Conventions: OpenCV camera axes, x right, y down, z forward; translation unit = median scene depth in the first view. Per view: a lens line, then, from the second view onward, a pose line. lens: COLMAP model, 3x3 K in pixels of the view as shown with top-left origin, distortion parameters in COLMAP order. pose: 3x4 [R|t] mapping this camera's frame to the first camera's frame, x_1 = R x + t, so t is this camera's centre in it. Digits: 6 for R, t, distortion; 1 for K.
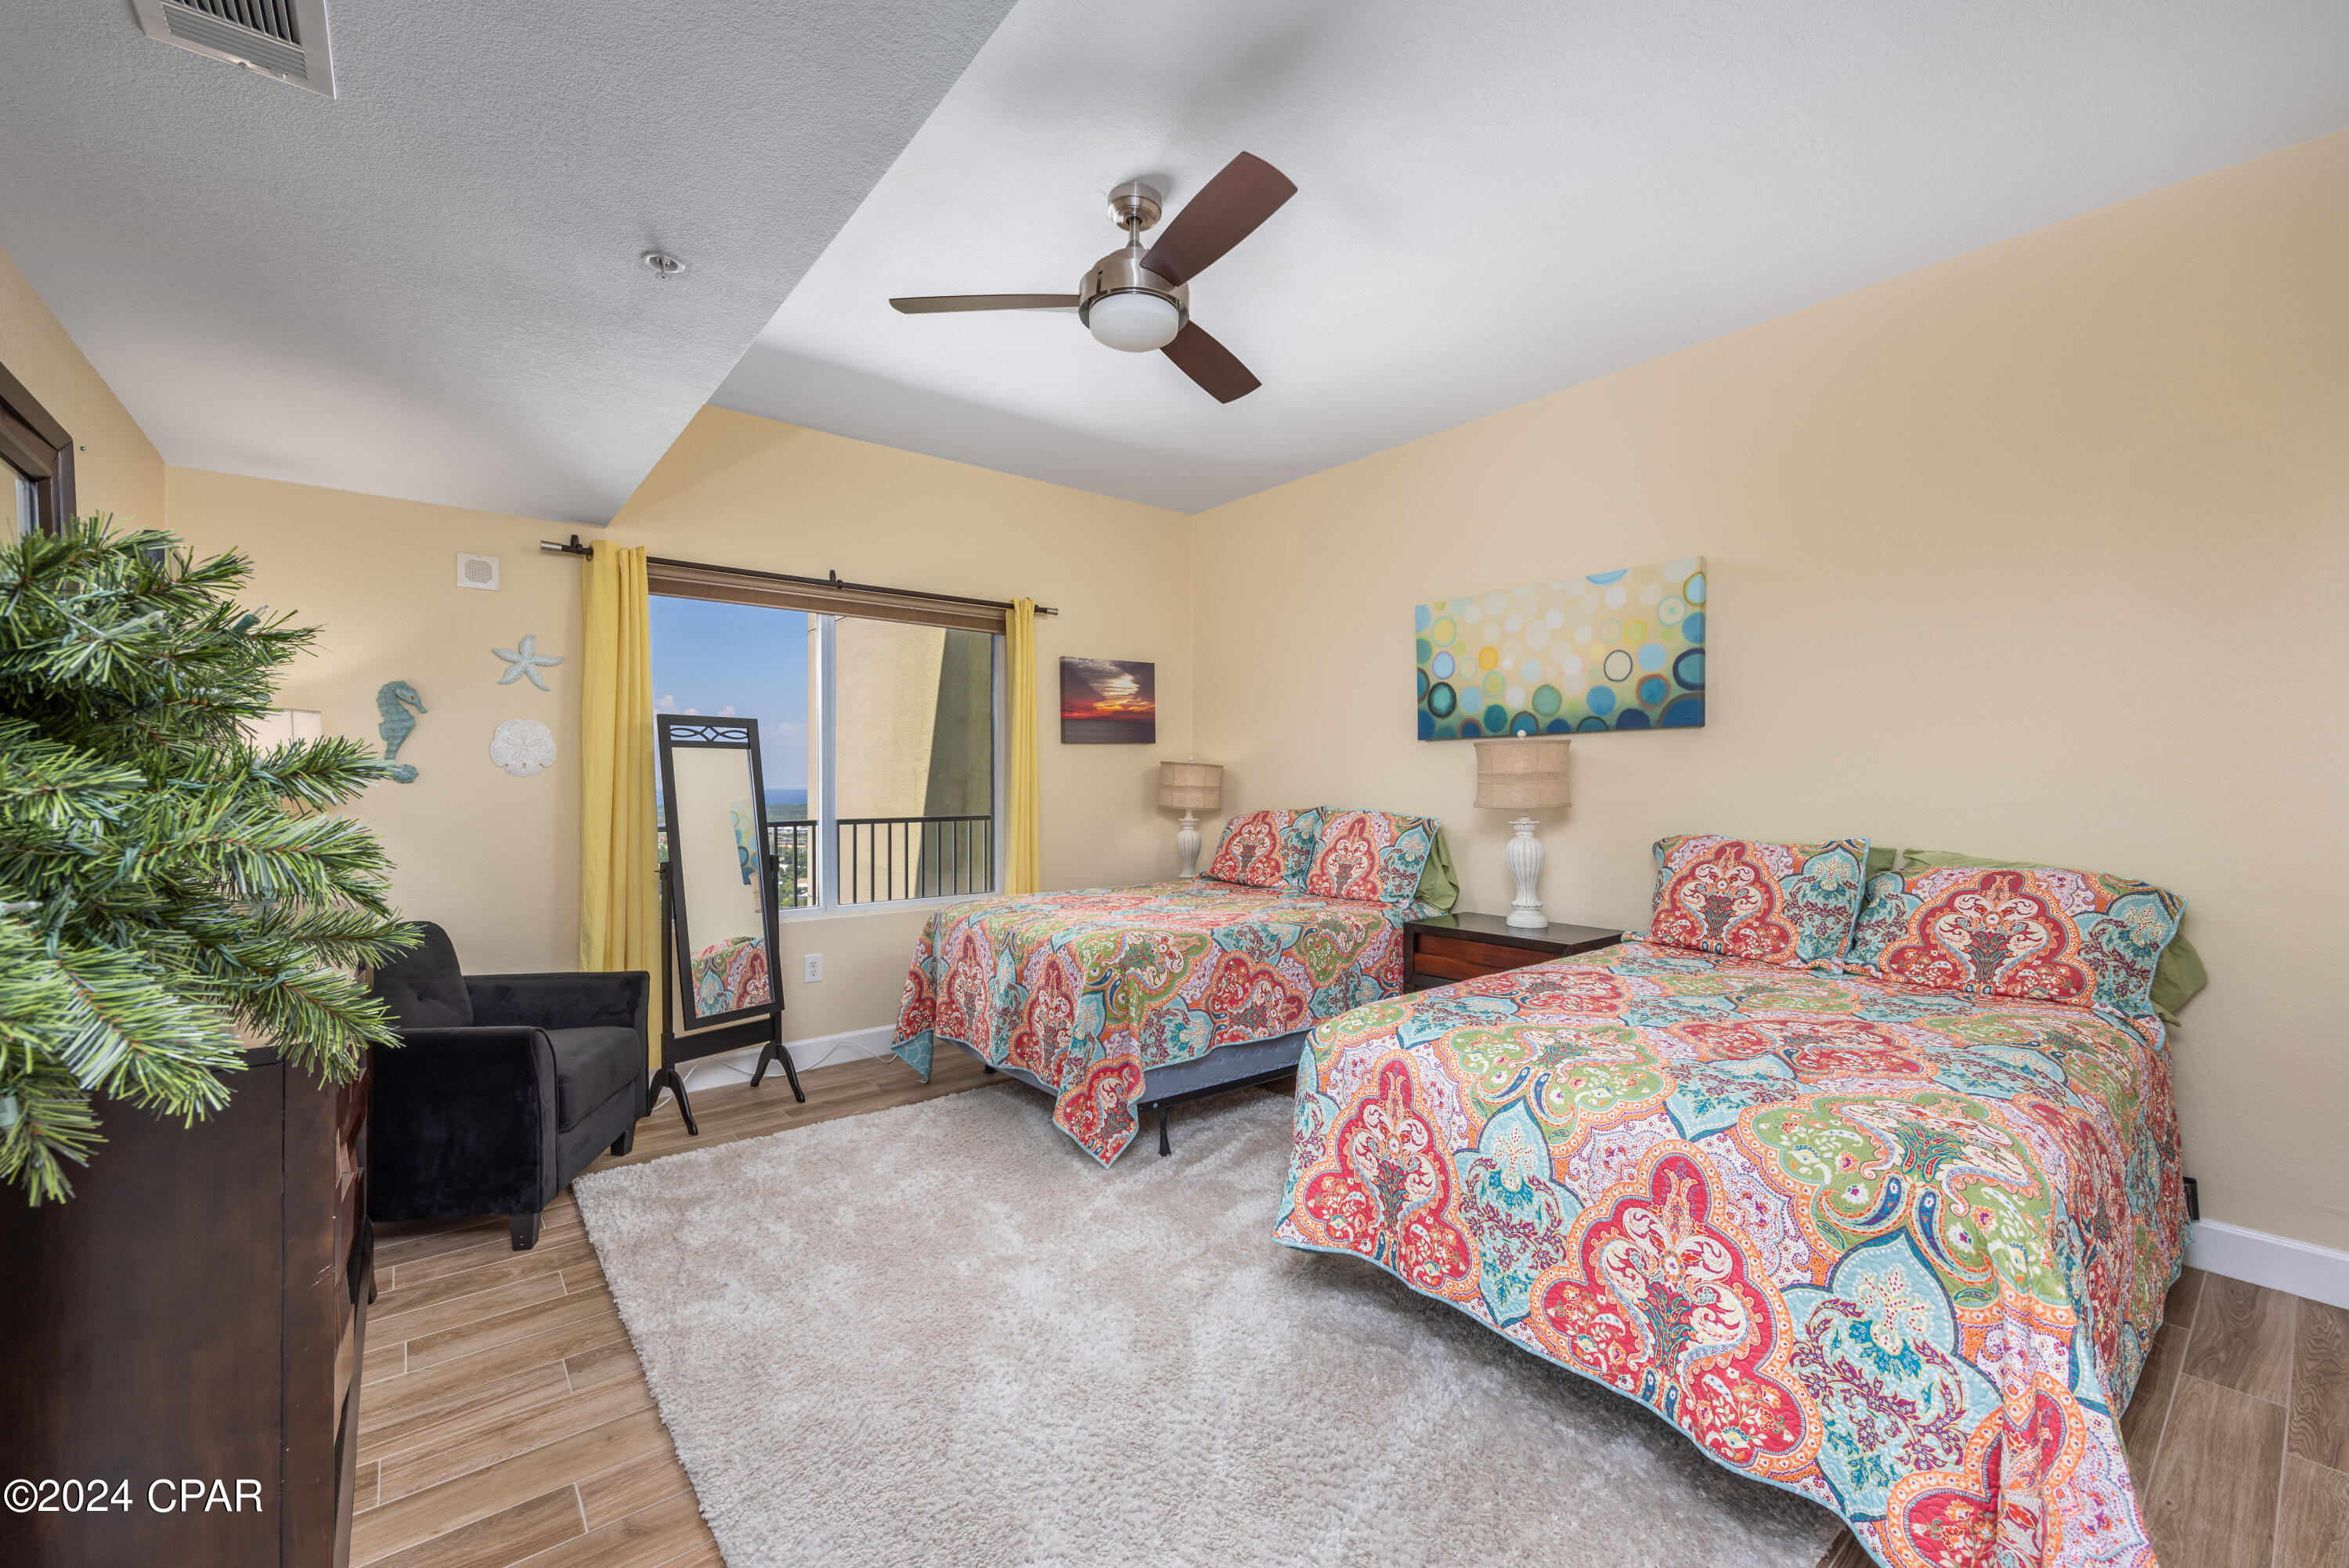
lens RADIAL K [[947.5, 0, 1179.6], [0, 947.5, 785.6], [0, 0, 1]] dist [-0.002797, 0.000550]
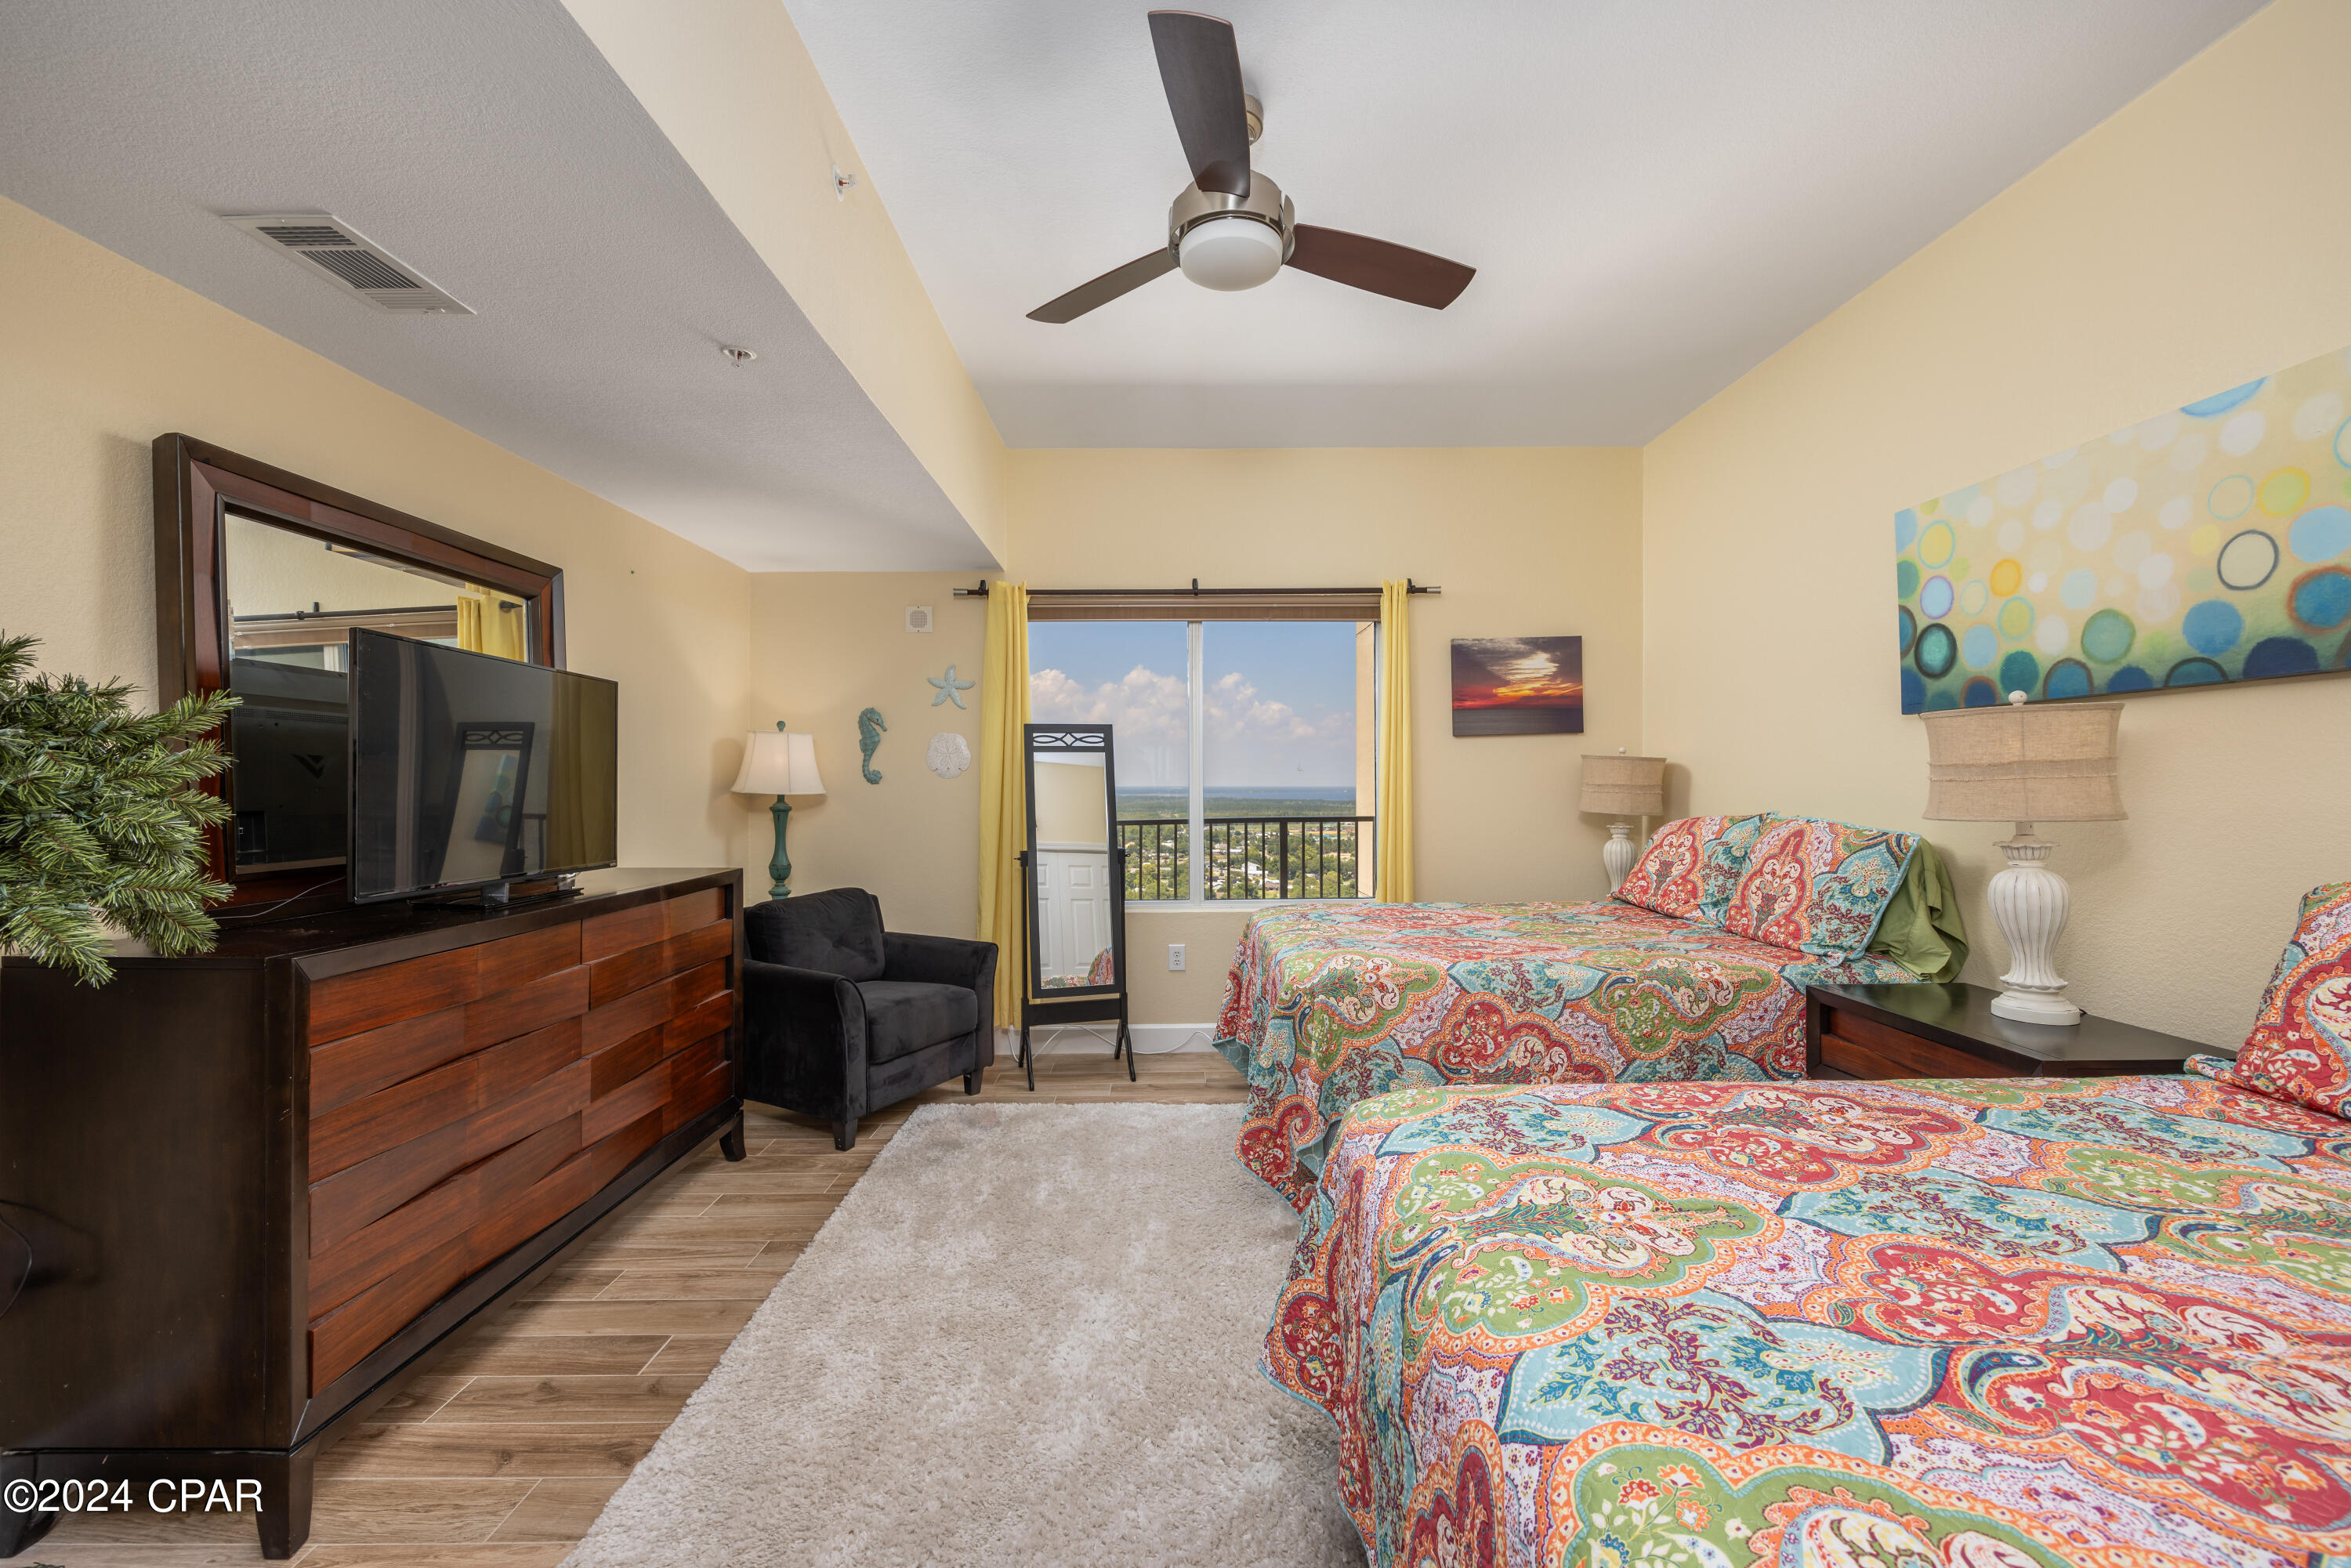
lens RADIAL K [[948.4, 0, 1178.6], [0, 948.4, 783.4], [0, 0, 1]] dist [-0.002797, 0.000550]
pose [[0.783013, -0.002574, -0.621999, 0.307498], [0.002430, 0.999996, -0.001080, -0.000526], [0.622000, -0.000666, 0.783017, 0.192247]]
